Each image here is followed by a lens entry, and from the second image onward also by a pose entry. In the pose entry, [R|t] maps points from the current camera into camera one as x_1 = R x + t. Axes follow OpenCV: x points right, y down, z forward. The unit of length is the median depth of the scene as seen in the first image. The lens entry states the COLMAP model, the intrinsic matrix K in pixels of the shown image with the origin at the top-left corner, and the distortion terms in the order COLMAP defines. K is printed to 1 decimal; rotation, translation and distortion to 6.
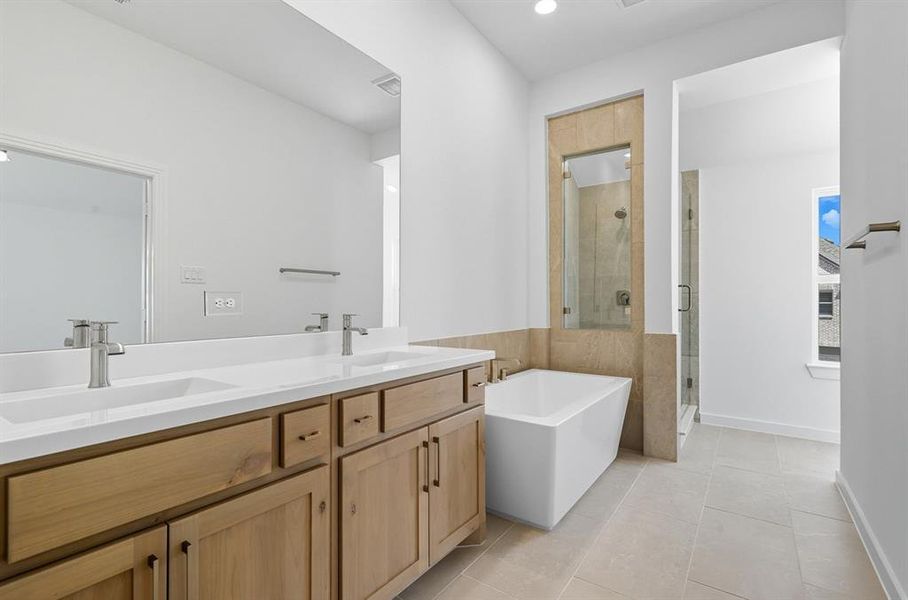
lens RADIAL K [[412.3, 0, 448.9], [0, 412.3, 299.9], [0, 0, 1]] dist [-0.001286, -0.000645]
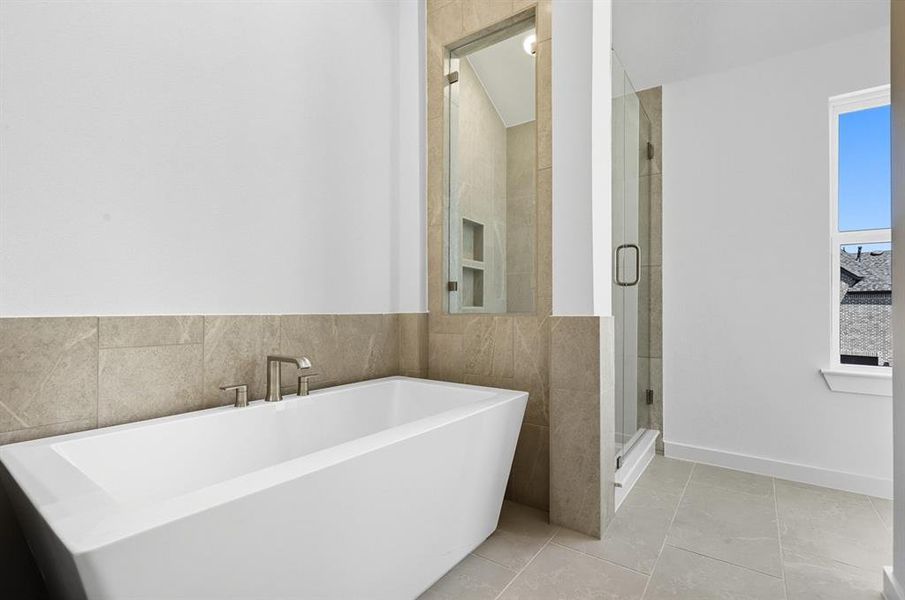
lens RADIAL K [[413.8, 0, 456.6], [0, 413.8, 303.6], [0, 0, 1]] dist [-0.000521, 0.001241]
pose [[0.999954, 0.003648, 0.008839, 0.288854], [-0.003585, 0.999968, -0.007135, 0.058644], [-0.008865, 0.007103, 0.999935, 0.352159]]
